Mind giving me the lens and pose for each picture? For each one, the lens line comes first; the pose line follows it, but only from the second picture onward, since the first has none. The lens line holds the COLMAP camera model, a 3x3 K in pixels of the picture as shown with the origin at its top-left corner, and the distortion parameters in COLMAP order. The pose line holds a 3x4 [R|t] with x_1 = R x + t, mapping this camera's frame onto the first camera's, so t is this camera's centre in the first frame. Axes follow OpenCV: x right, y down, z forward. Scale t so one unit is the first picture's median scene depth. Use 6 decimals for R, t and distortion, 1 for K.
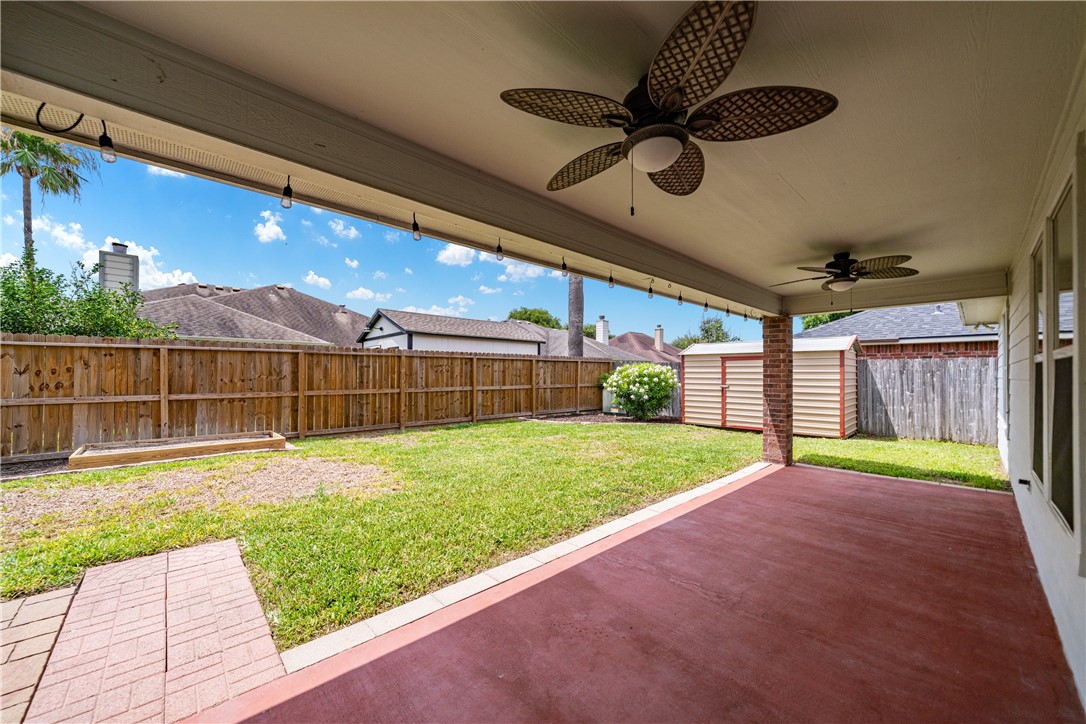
lens RADIAL K [[405.7, 0, 540.9], [0, 405.7, 374.0], [0, 0, 1]] dist [-0.002475, -0.000103]
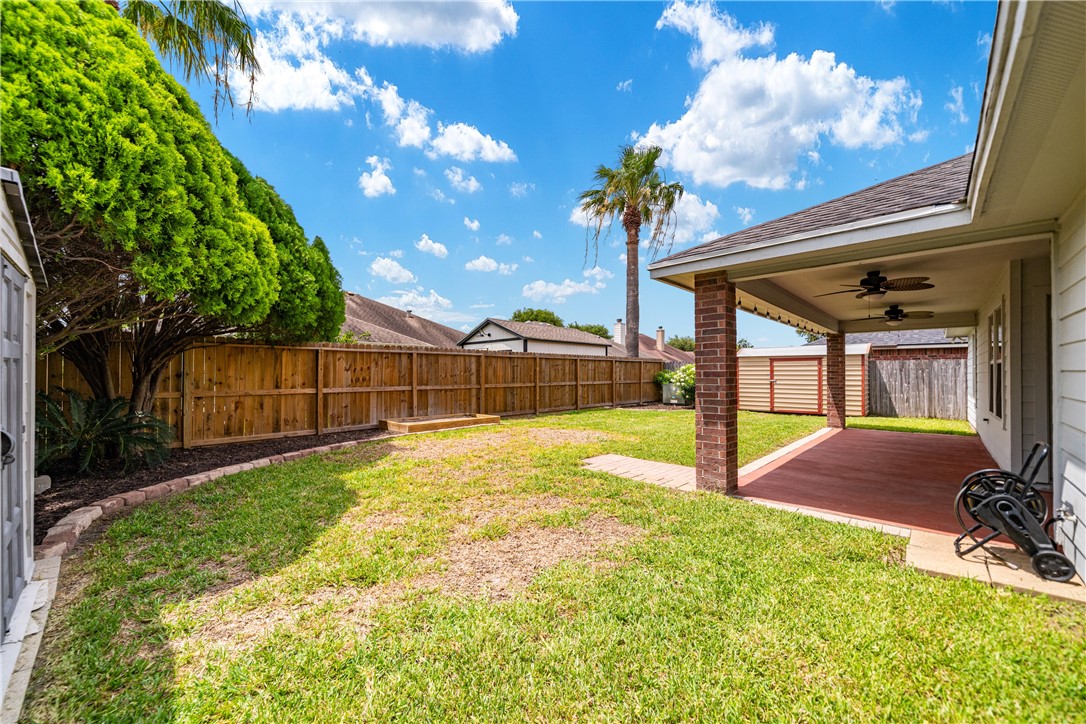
lens RADIAL K [[421.4, 0, 542.0], [0, 421.4, 372.0], [0, 0, 1]] dist [0.000866, 0.000065]
pose [[0.997644, -0.001454, 0.068589, -0.393243], [0.001714, 0.999992, -0.003738, 0.006035], [-0.068583, 0.003846, 0.997638, -0.322842]]
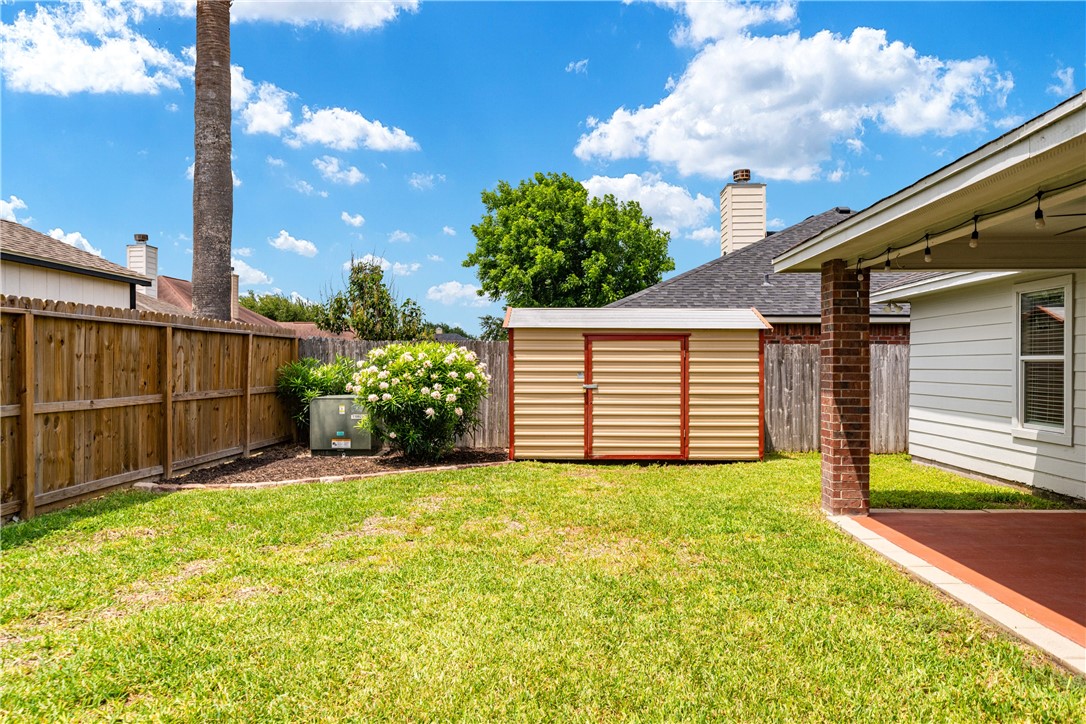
lens RADIAL K [[726.5, 0, 543.0], [0, 726.5, 362.0], [0, 0, 1]] dist [0.000633, -0.001311]
pose [[0.709999, 0.001827, 0.704201, -0.299312], [-0.001018, 0.999998, -0.001568, -0.001589], [-0.704202, 0.000396, 0.709999, 0.332663]]
